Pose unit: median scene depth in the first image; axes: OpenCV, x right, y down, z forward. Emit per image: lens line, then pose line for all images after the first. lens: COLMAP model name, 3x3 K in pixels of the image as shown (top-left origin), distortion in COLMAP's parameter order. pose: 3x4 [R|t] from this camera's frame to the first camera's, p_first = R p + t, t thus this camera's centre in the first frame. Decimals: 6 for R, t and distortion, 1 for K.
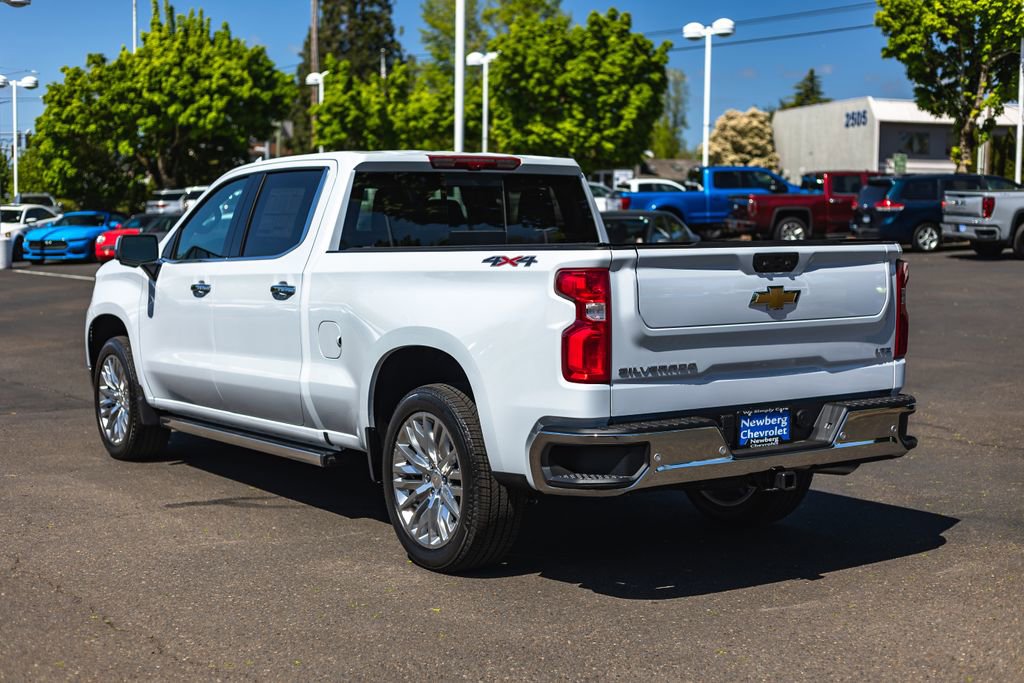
lens RADIAL K [[1490.6, 0, 512.0], [0, 1490.6, 341.5], [0, 0, 1]] dist [0.004779, 0.009372]
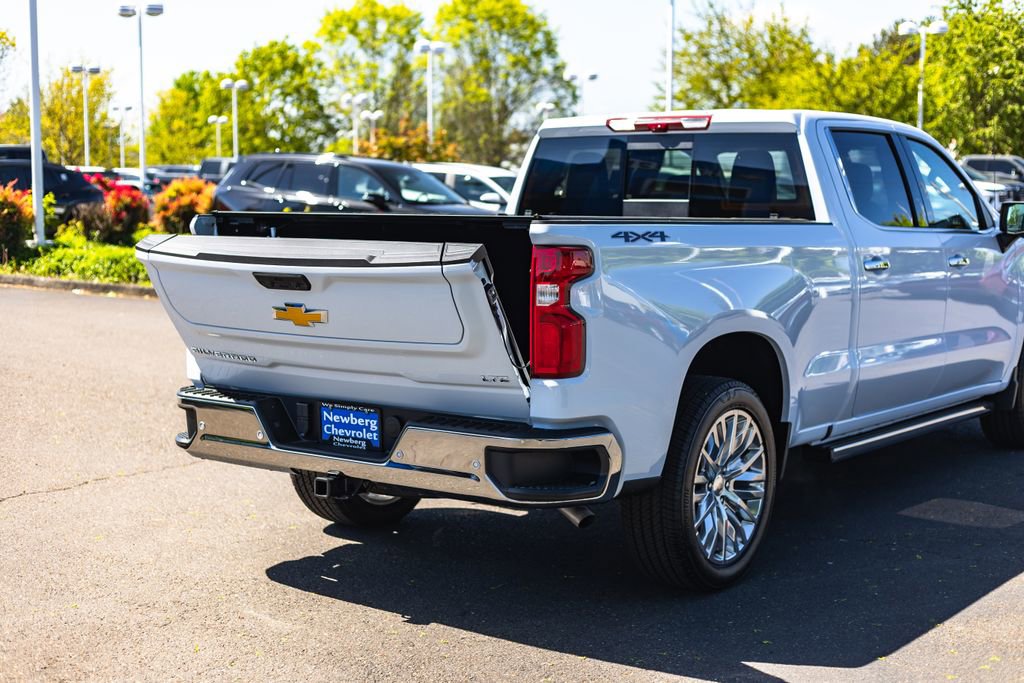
lens RADIAL K [[1490.6, 0, 512.0], [0, 1490.6, 341.5], [0, 0, 1]] dist [0.004779, 0.009372]
pose [[0.333361, 0.102921, -0.937165, 0.112382], [-0.077592, 0.993647, 0.081524, -0.007857], [0.939601, 0.045539, 0.339229, 0.086804]]
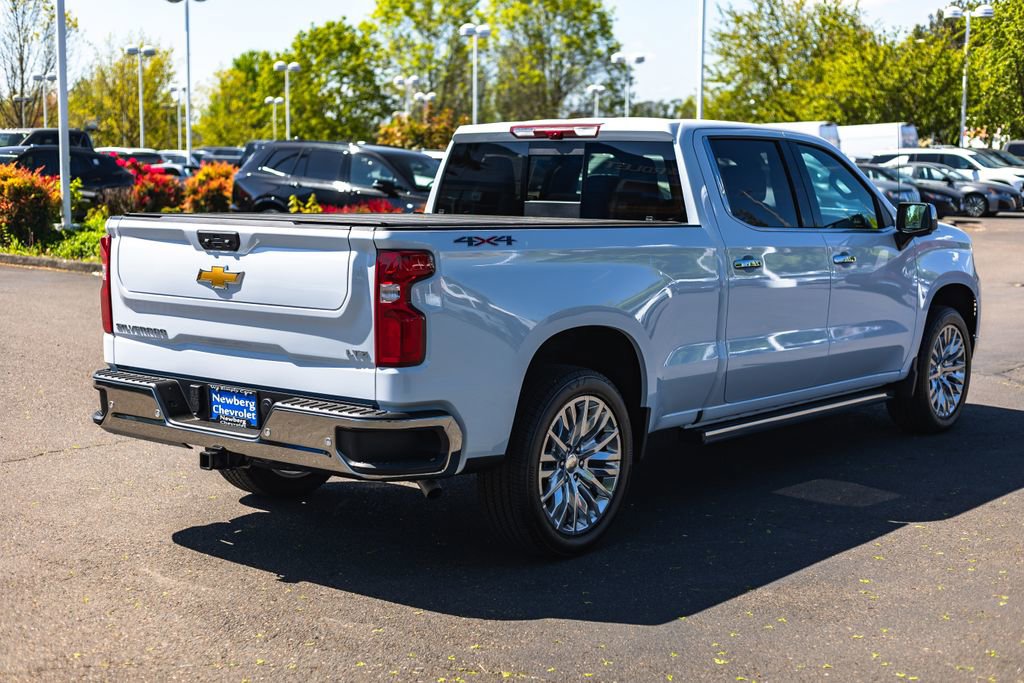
lens RADIAL K [[1490.6, 0, 512.0], [0, 1490.6, 341.5], [0, 0, 1]] dist [0.004779, 0.009372]
pose [[0.291777, 0.118921, -0.949065, 0.127664], [-0.083027, 0.991644, 0.098731, -0.010880], [0.952876, 0.049991, 0.299212, 0.096551]]
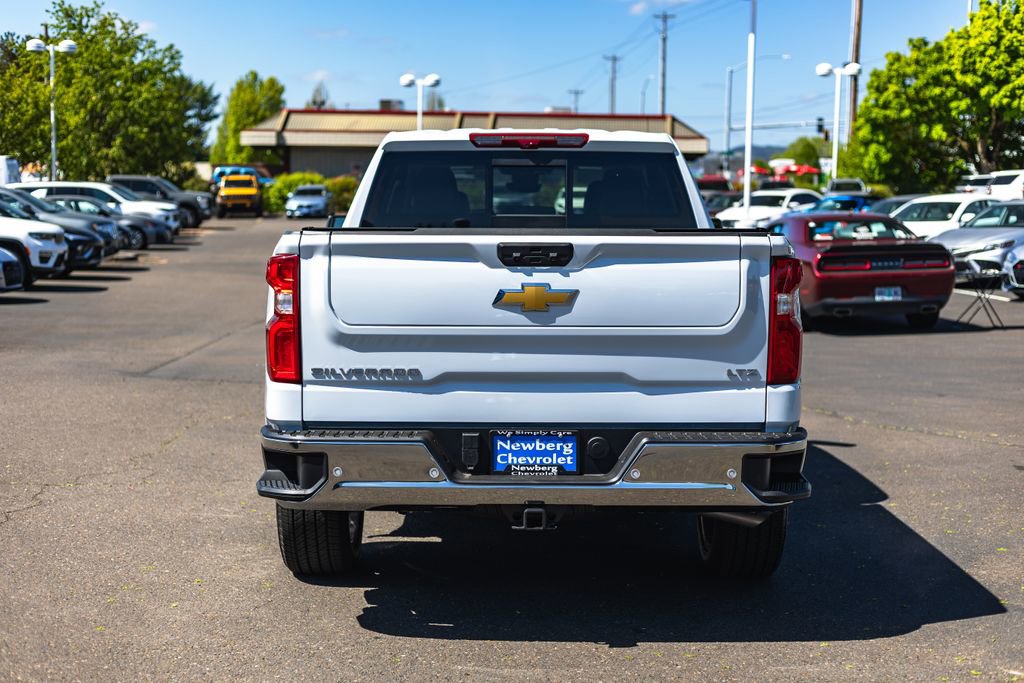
lens RADIAL K [[1490.6, 0, 512.0], [0, 1490.6, 341.5], [0, 0, 1]] dist [0.004779, 0.009372]
pose [[0.826460, 0.058363, -0.559962, 0.068308], [-0.053159, 0.998258, 0.025587, -0.002750], [0.560480, 0.008620, 0.828123, 0.033409]]
